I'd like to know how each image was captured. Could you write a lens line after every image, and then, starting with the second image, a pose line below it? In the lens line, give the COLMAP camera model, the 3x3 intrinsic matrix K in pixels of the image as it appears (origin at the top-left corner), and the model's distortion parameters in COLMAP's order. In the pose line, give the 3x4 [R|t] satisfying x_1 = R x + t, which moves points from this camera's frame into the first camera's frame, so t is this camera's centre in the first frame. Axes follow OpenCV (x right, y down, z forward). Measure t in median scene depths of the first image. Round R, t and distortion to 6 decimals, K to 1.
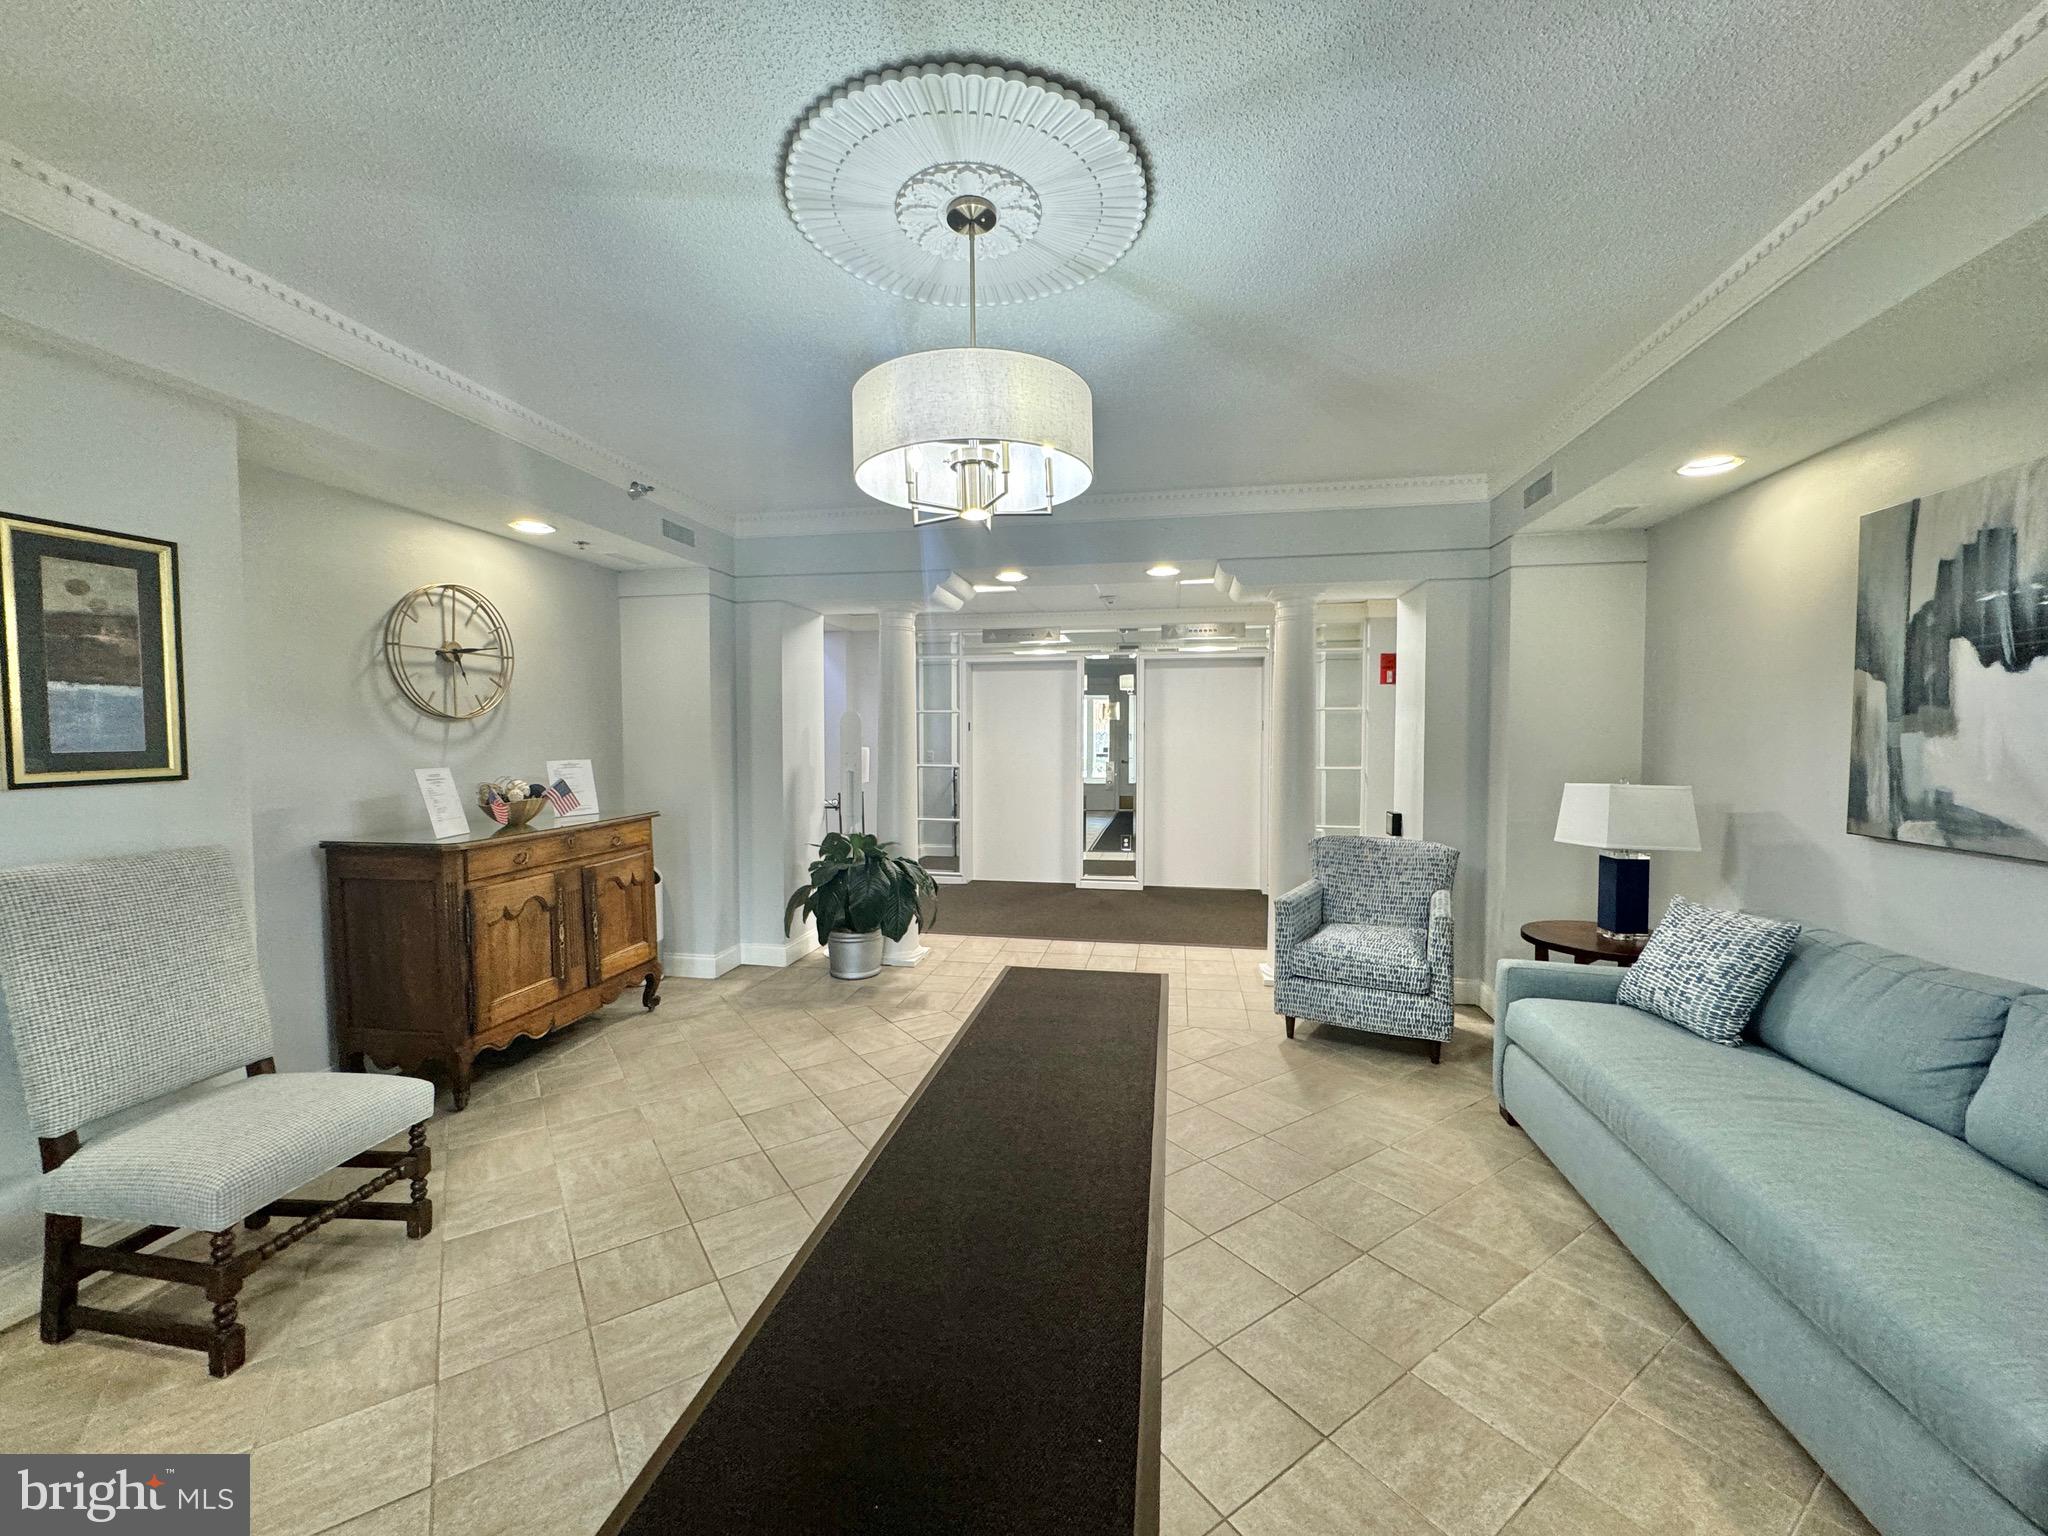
lens RADIAL K [[814.9, 0, 1023.9], [0, 814.9, 764.5], [0, 0, 1]] dist [-0.005199, 0.000295]
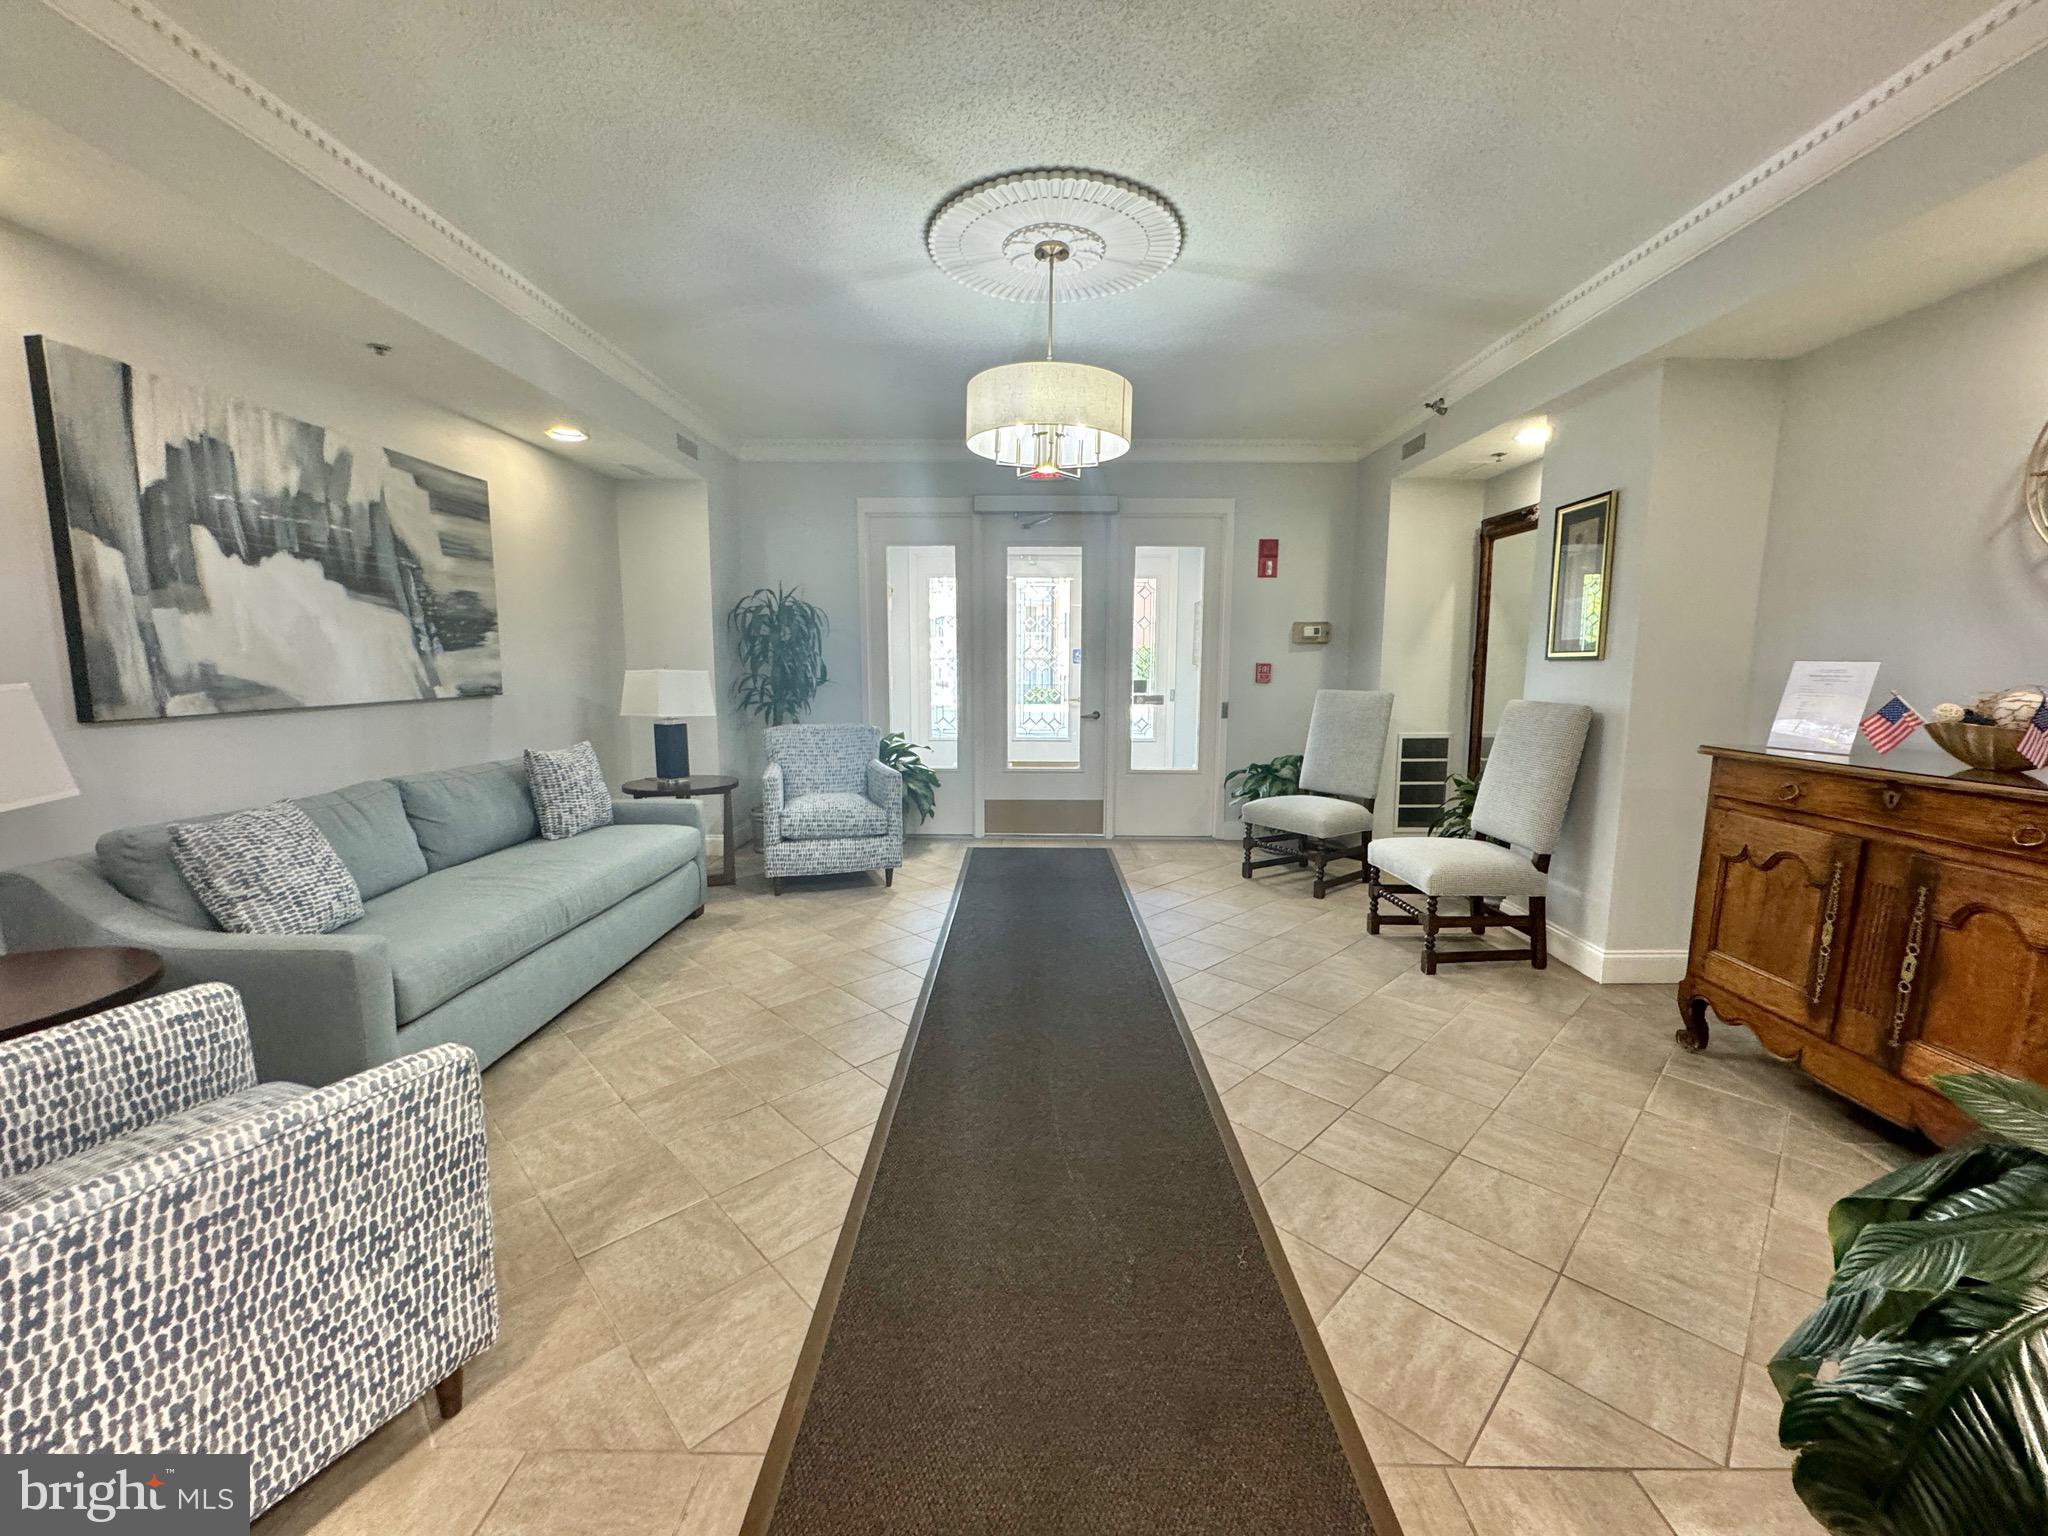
lens RADIAL K [[814.9, 0, 1023.9], [0, 814.9, 764.5], [0, 0, 1]] dist [-0.005199, 0.000295]
pose [[-0.985697, 0.018935, -0.167463, 0.213371], [-0.009660, 0.985687, 0.168310, -0.028446], [0.168253, 0.167520, -0.971405, 2.260213]]
